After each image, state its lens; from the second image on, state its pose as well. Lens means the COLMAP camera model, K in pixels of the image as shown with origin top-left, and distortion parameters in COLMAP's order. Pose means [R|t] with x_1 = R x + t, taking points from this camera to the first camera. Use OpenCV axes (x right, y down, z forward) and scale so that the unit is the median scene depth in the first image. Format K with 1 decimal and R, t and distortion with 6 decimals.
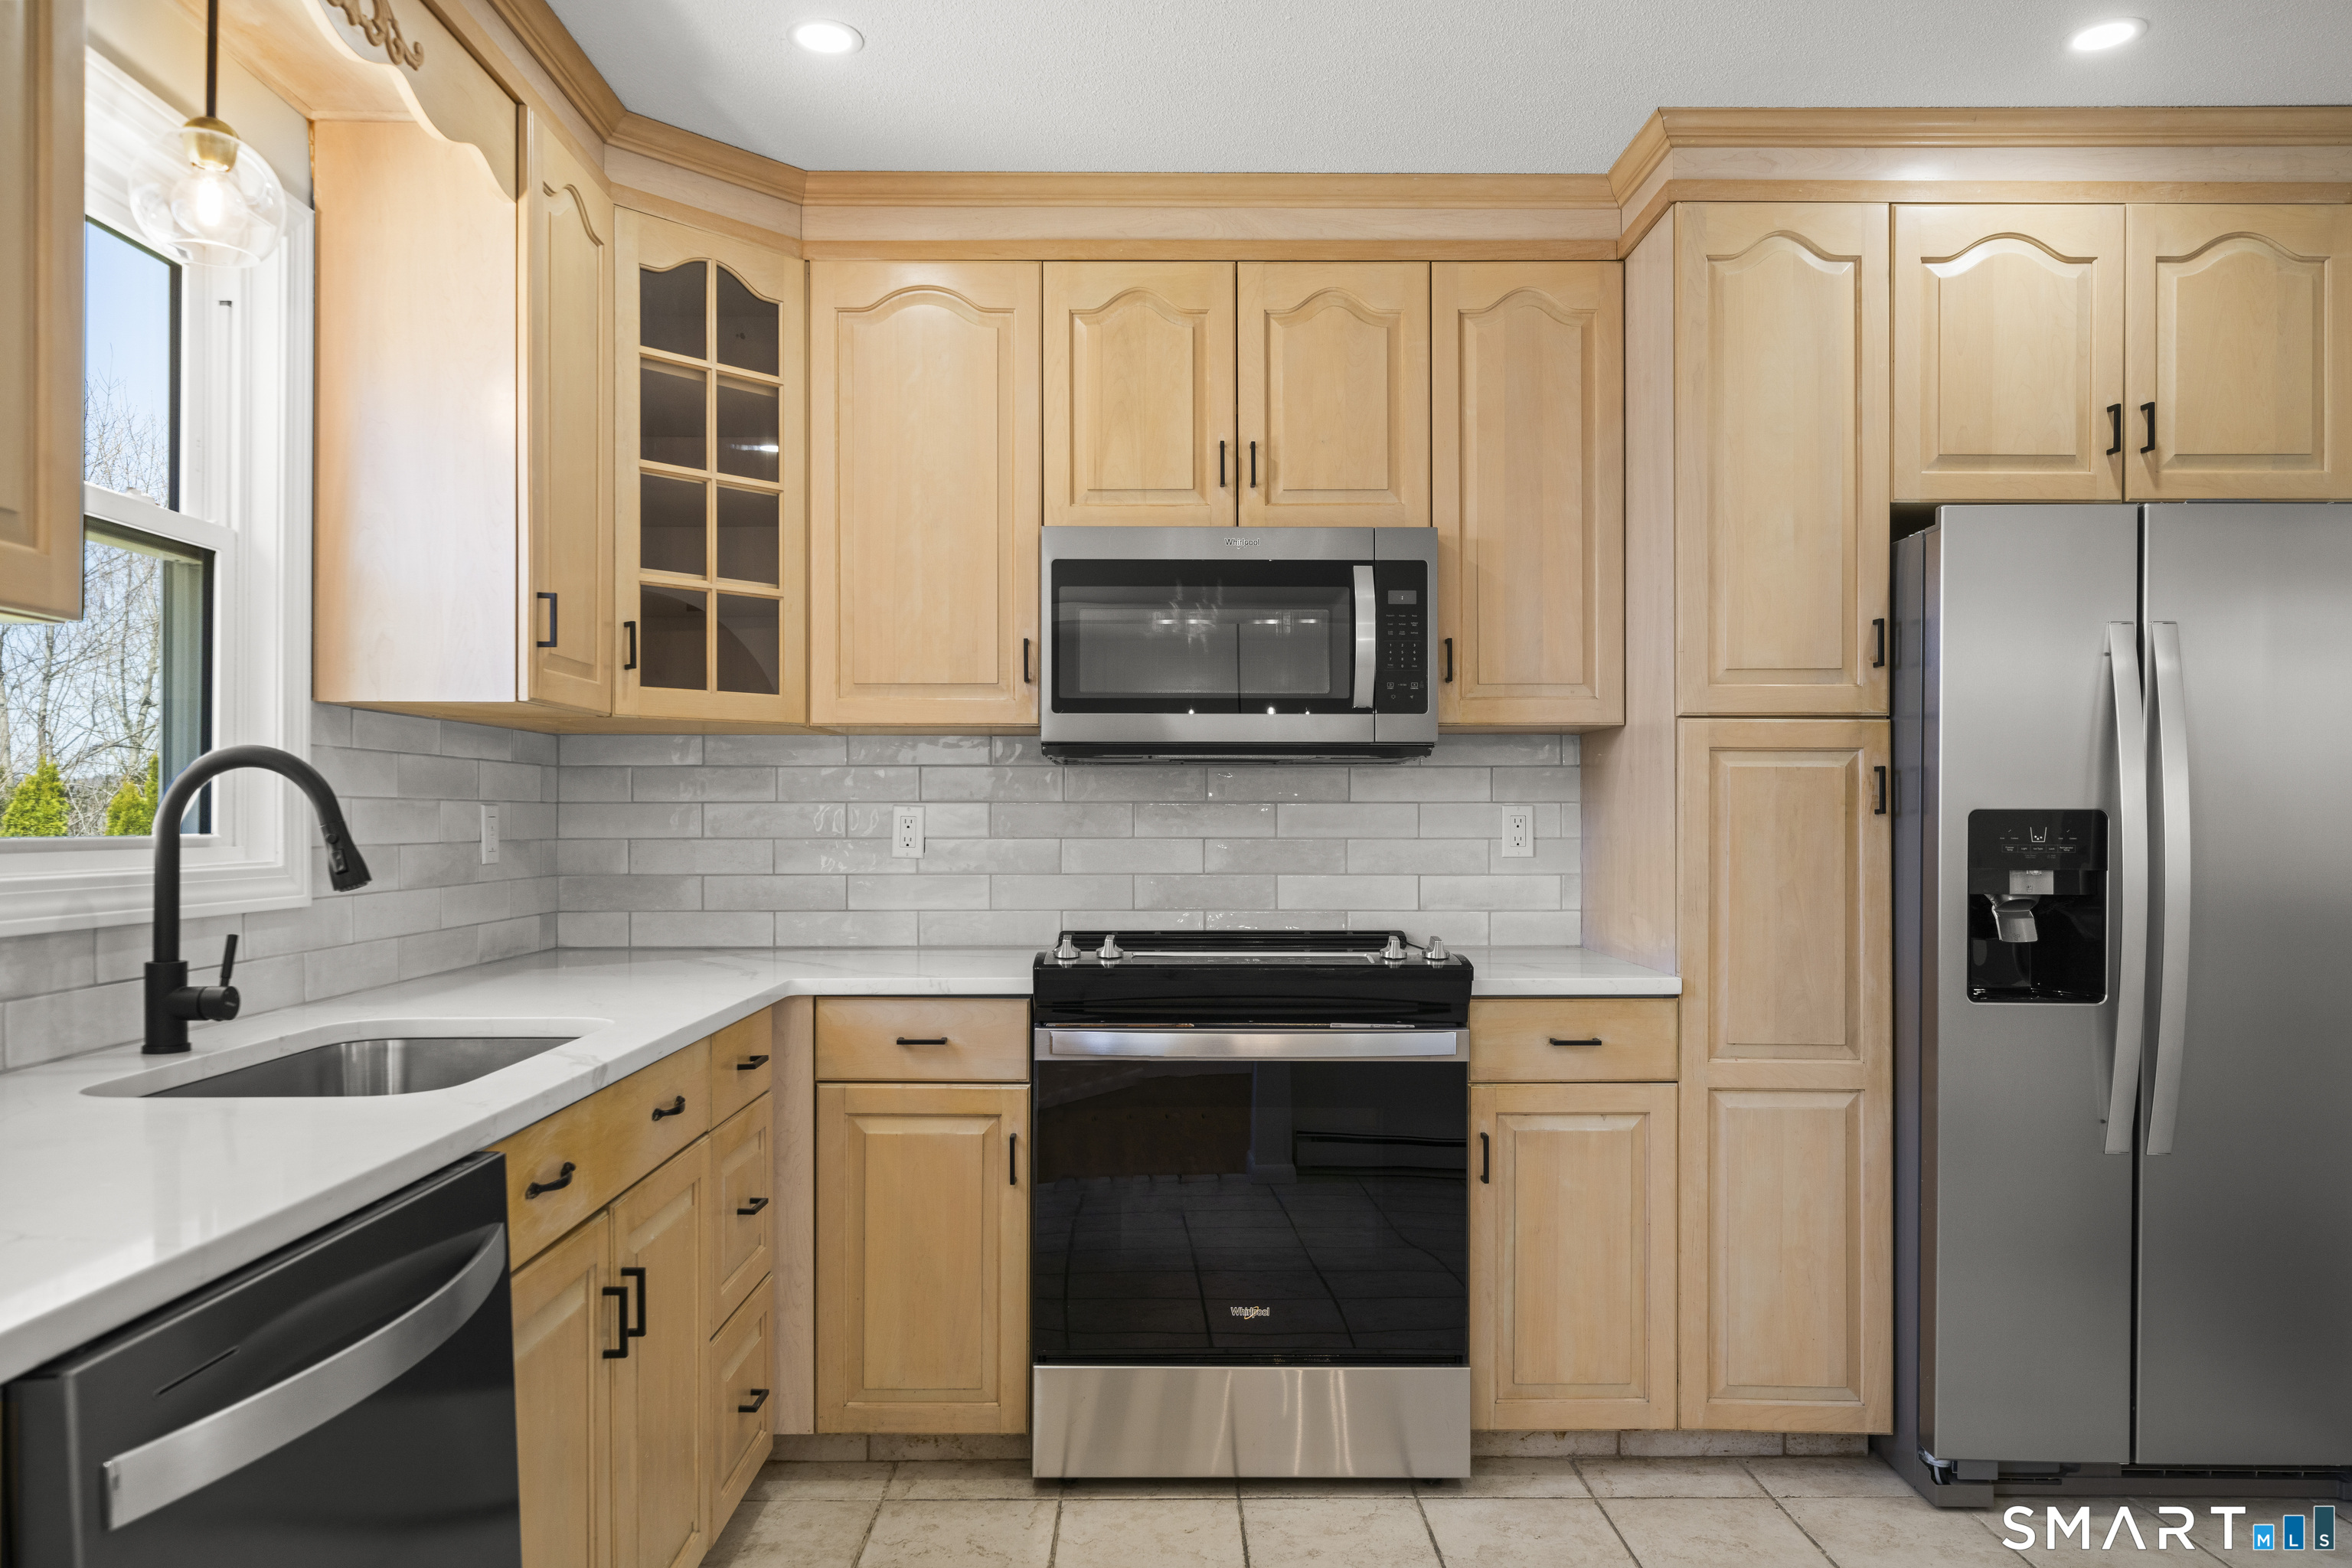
lens RADIAL K [[1549.9, 0, 1186.0], [0, 1549.9, 824.4], [0, 0, 1]] dist [-0.003440, 0.002081]
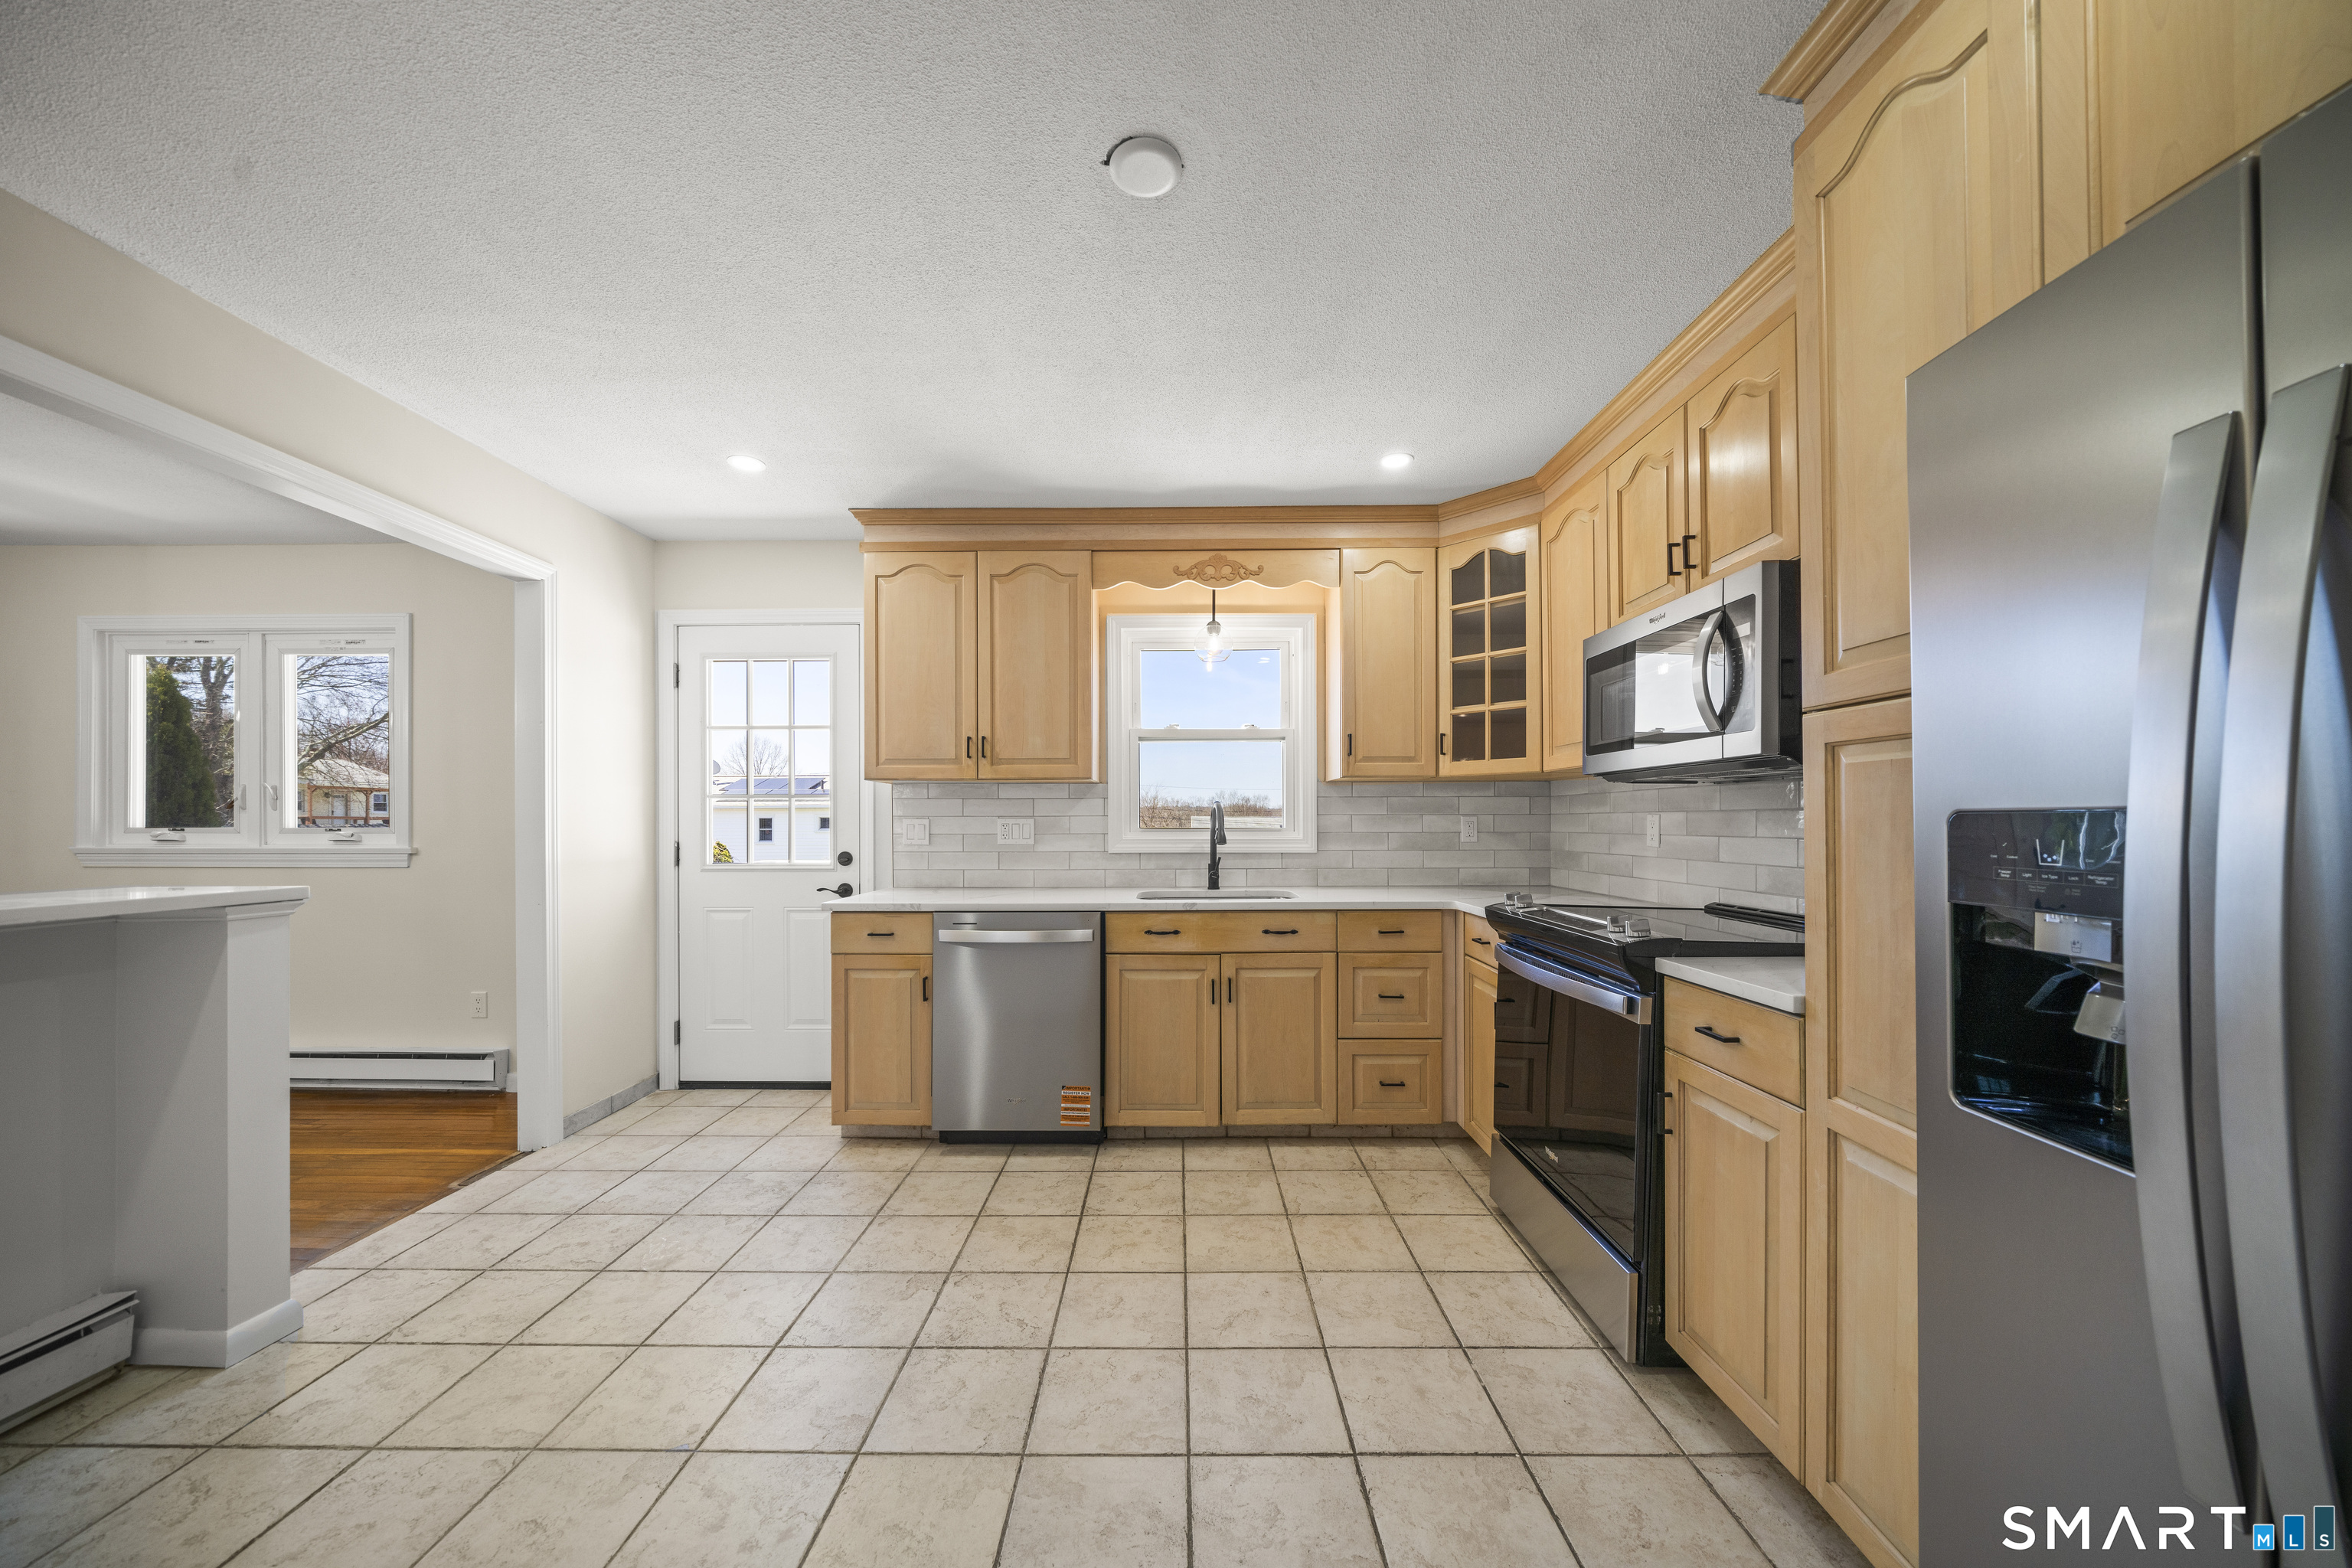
lens RADIAL K [[809.2, 0, 1174.7], [0, 809.2, 822.7], [0, 0, 1]] dist [-0.006257, 0.000201]
pose [[-0.016702, 0.000796, -0.999860, 0.801214], [-0.000014, 1.000000, 0.000797, -0.004279], [0.999861, 0.000027, -0.016702, 0.635382]]
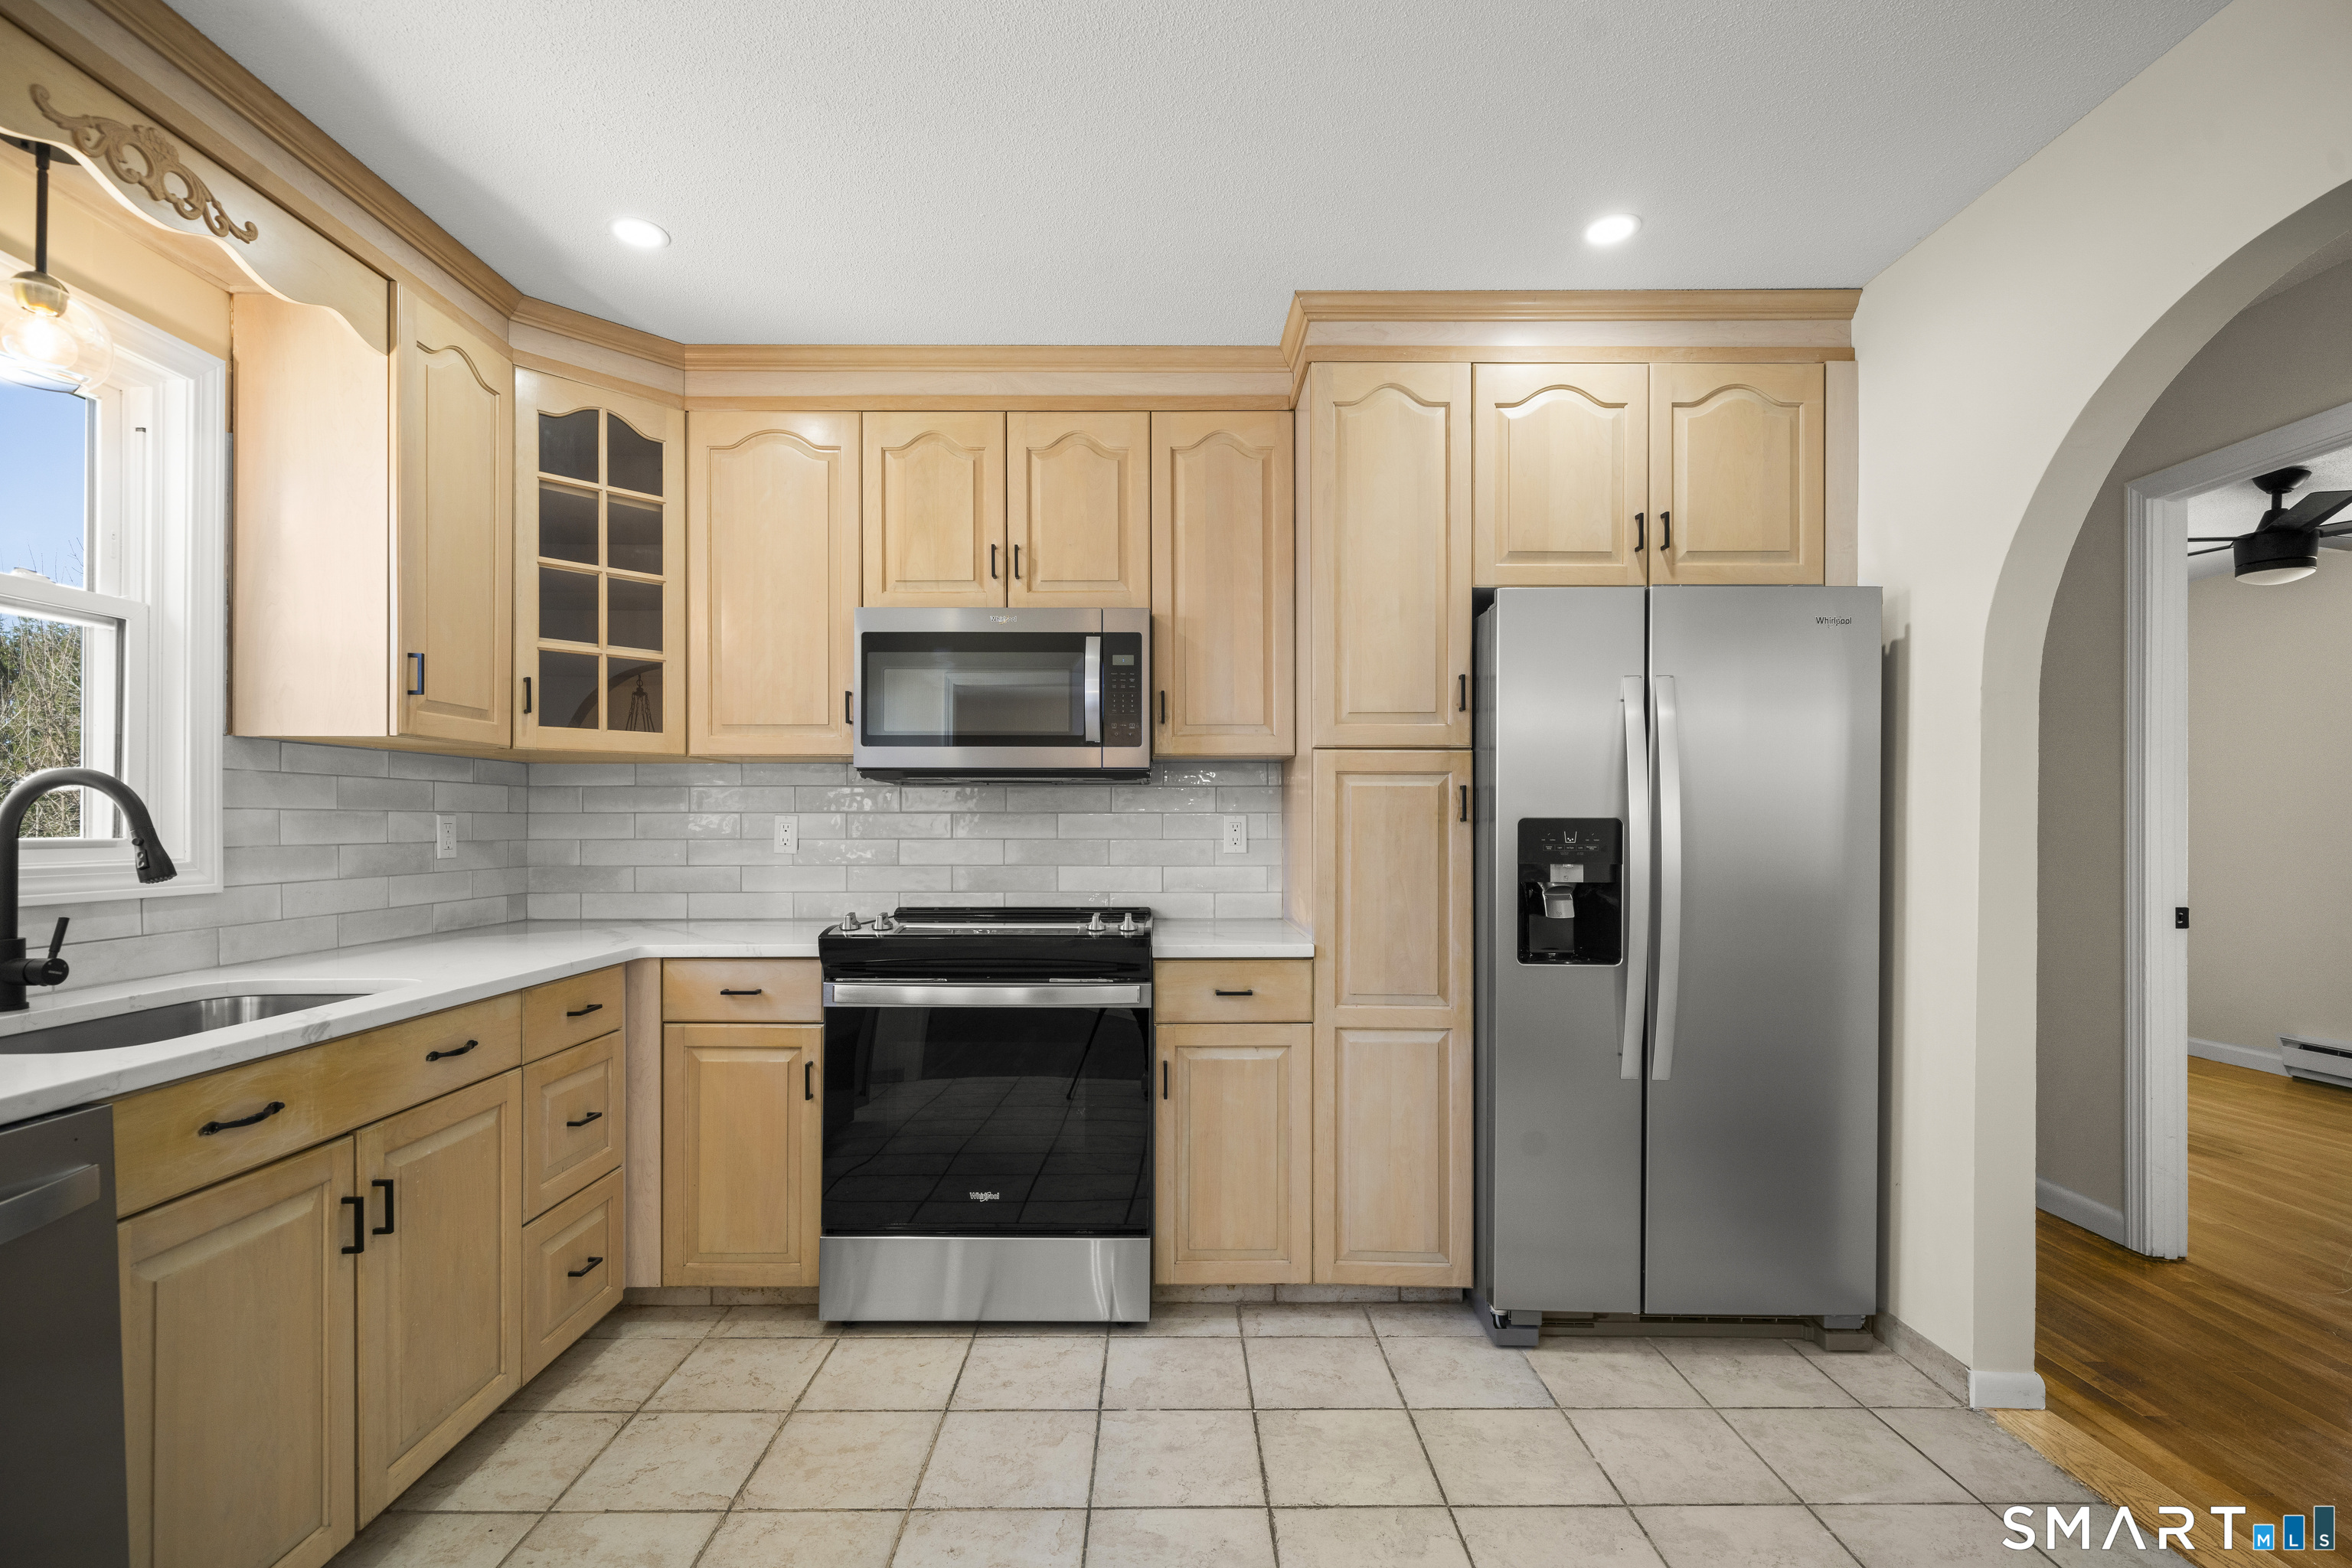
lens RADIAL K [[1037.4, 0, 1194.4], [0, 1037.4, 826.8], [0, 0, 1]] dist [-0.002014, -0.000205]
pose [[0.999996, 0.000020, -0.002825, 0.218859], [-0.000020, 1.000000, -0.000021, -0.002231], [0.002825, 0.000021, 0.999996, 0.108134]]
